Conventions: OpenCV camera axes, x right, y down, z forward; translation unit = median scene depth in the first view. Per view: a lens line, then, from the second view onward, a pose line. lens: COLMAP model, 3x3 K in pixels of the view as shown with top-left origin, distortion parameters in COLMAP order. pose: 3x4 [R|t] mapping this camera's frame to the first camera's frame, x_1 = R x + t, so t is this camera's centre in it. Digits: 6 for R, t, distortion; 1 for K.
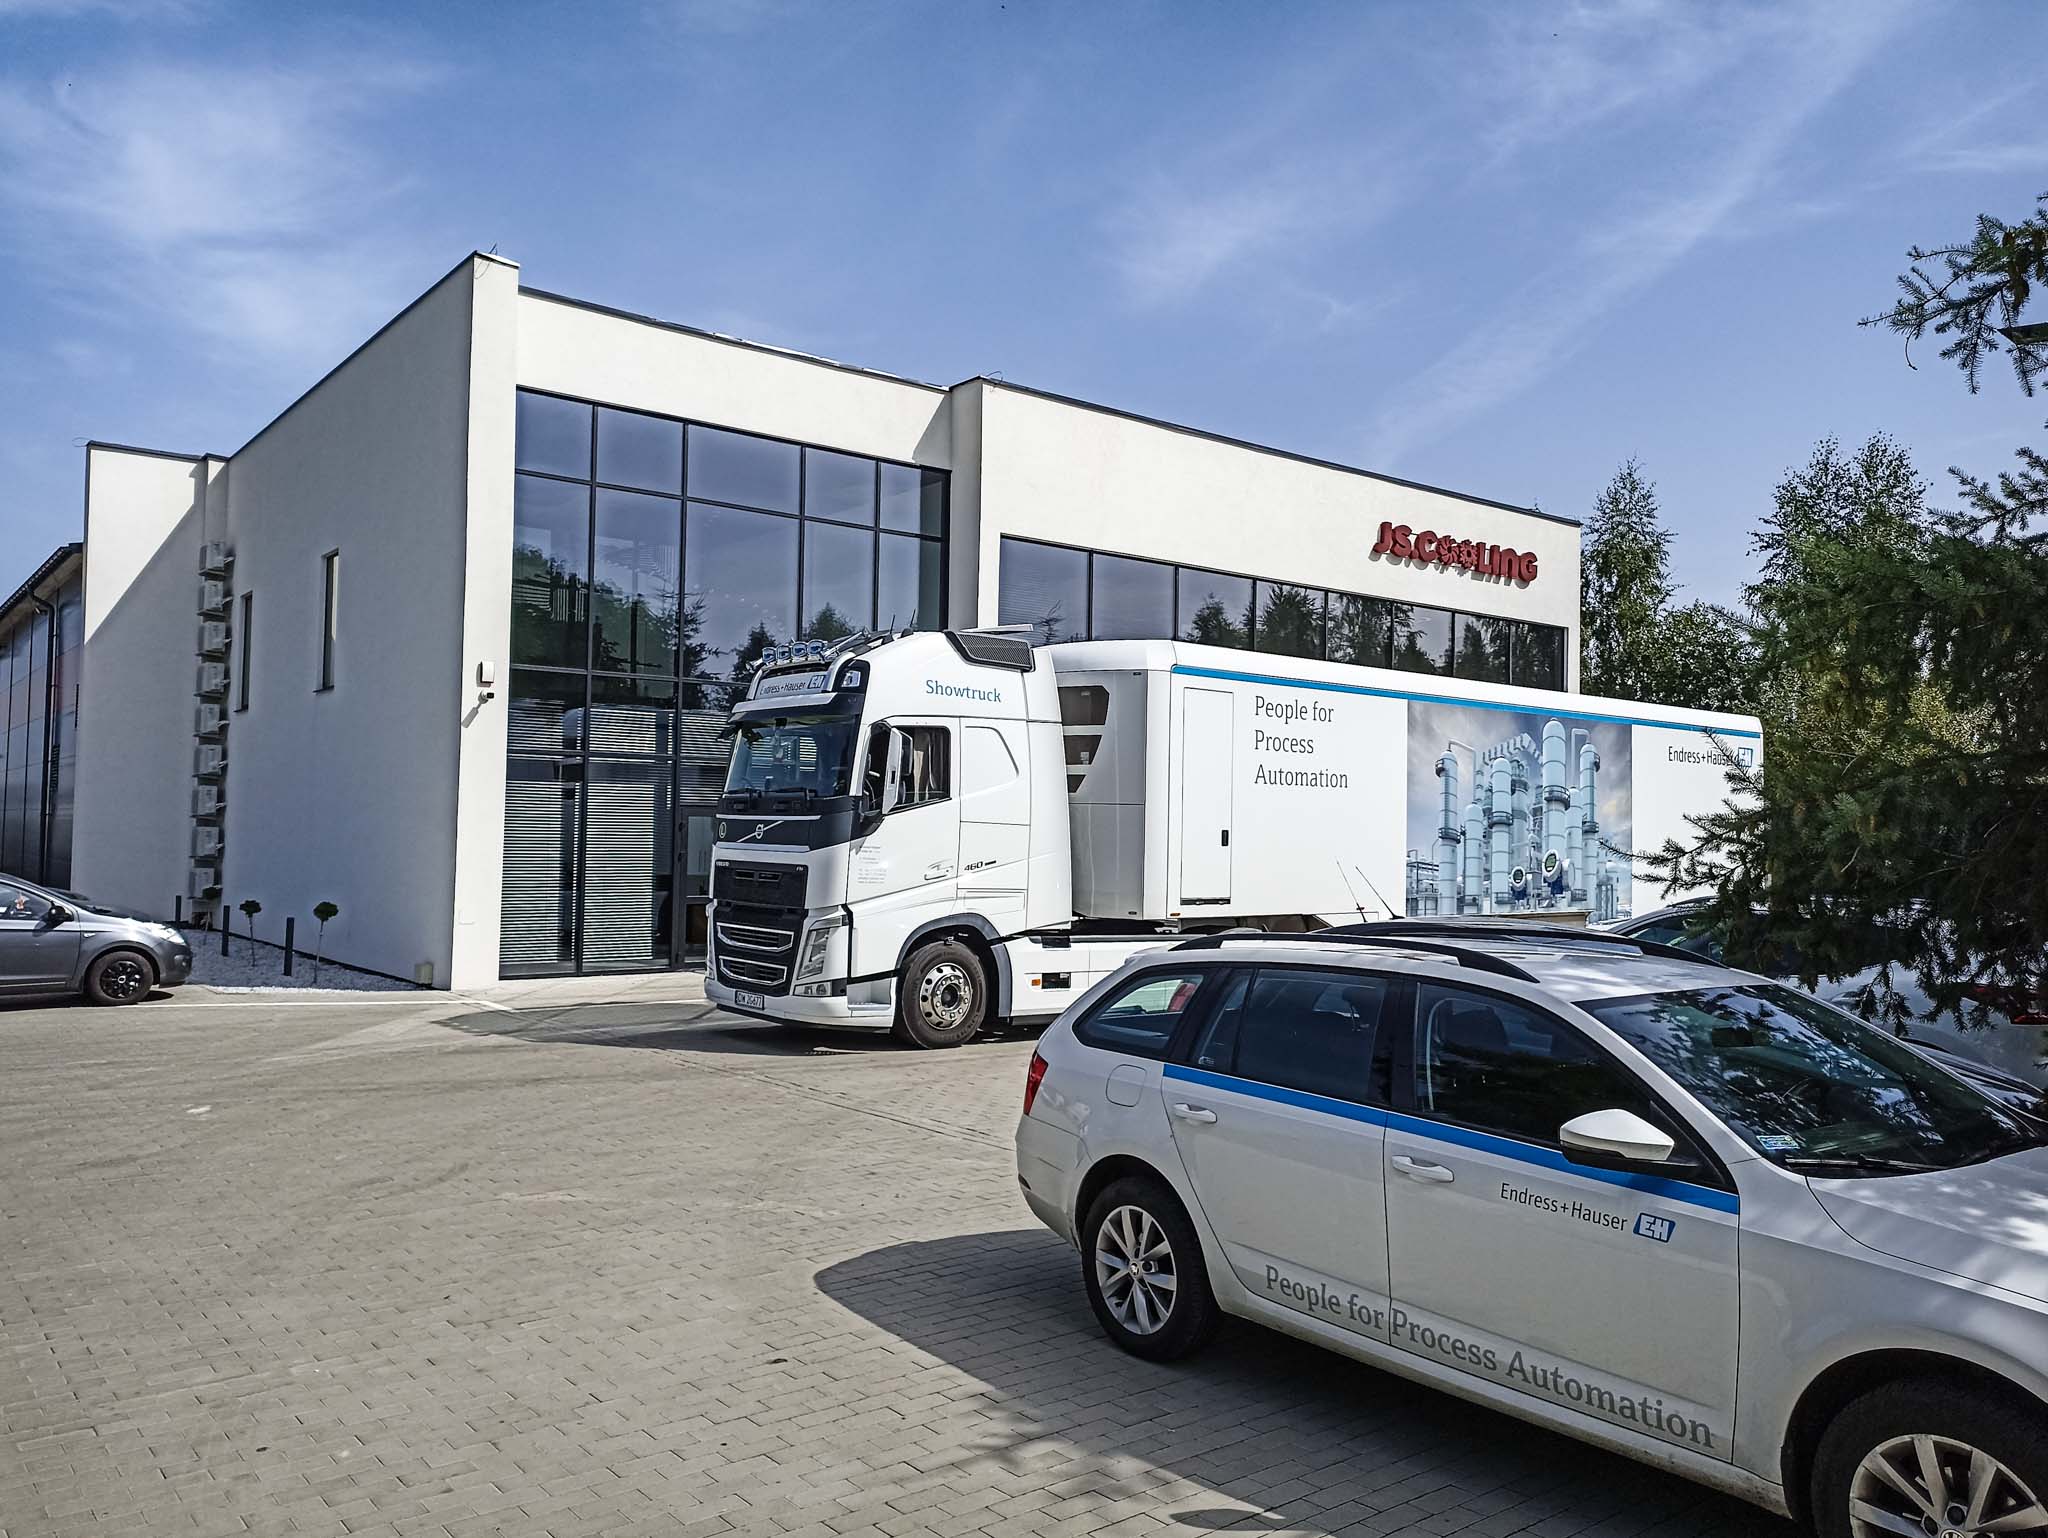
lens RADIAL K [[1529.4, 0, 1024.0], [0, 1529.4, 769.0], [0, 0, 1]] dist [0.030957, -0.010603]
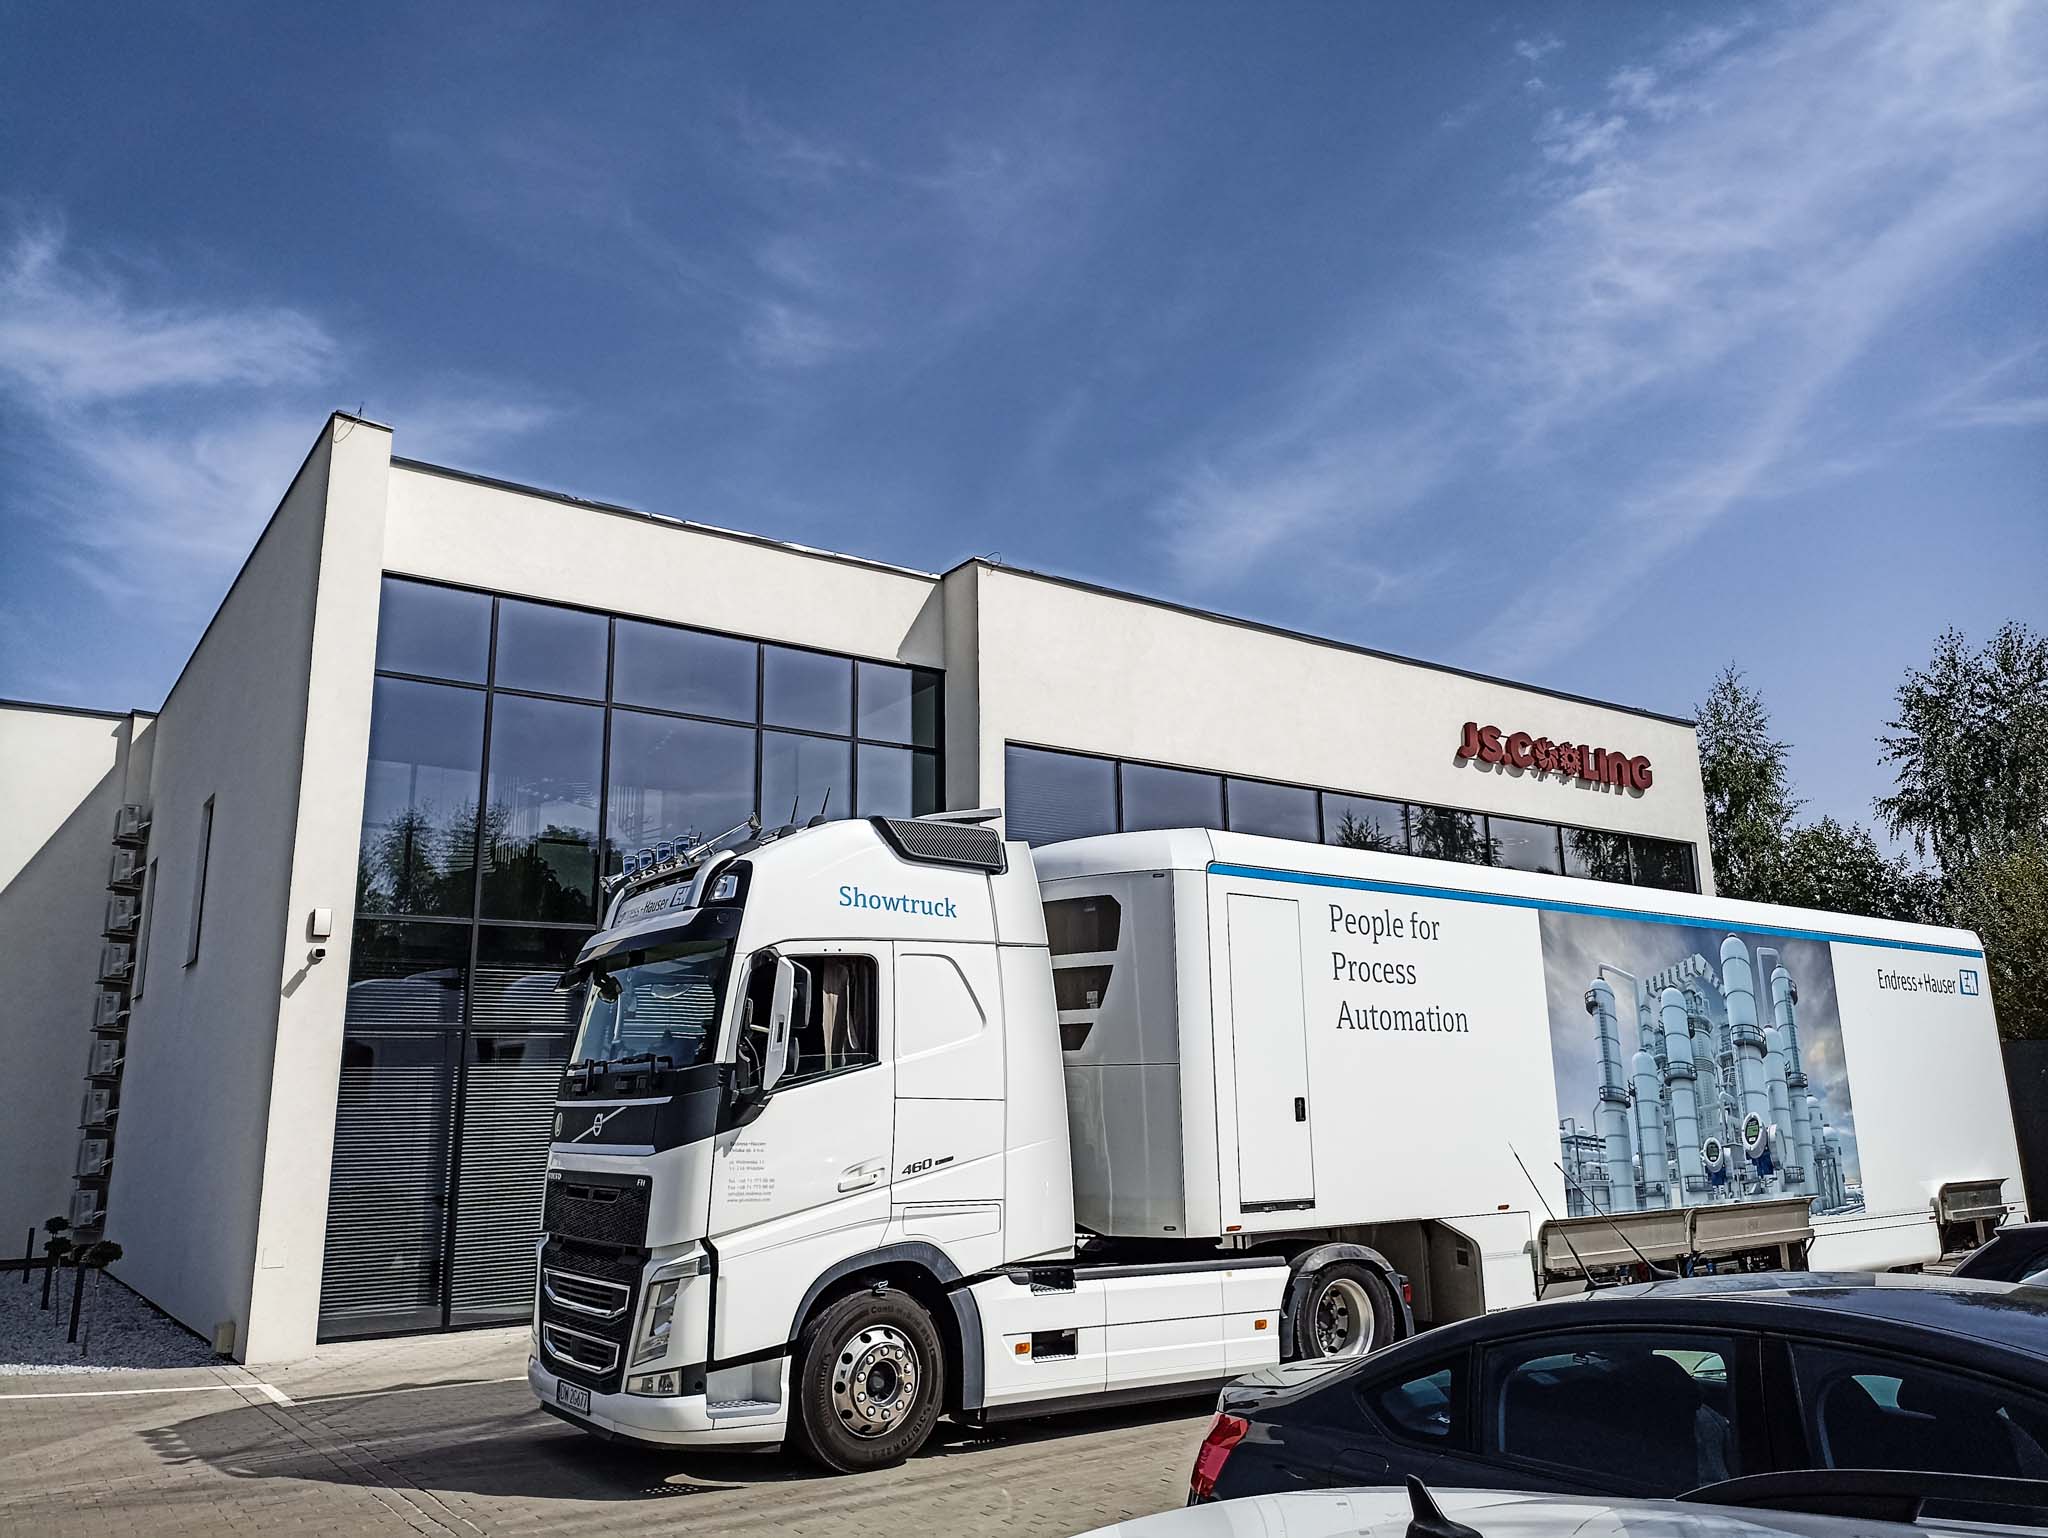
lens RADIAL K [[1519.1, 0, 1024.0], [0, 1519.1, 769.0], [0, 0, 1]] dist [0.101141, -0.132838]
pose [[0.998180, -0.043563, -0.041710, 0.039214], [0.035562, 0.983686, -0.176341, 0.010425], [0.048712, 0.174537, 0.983445, 0.265037]]
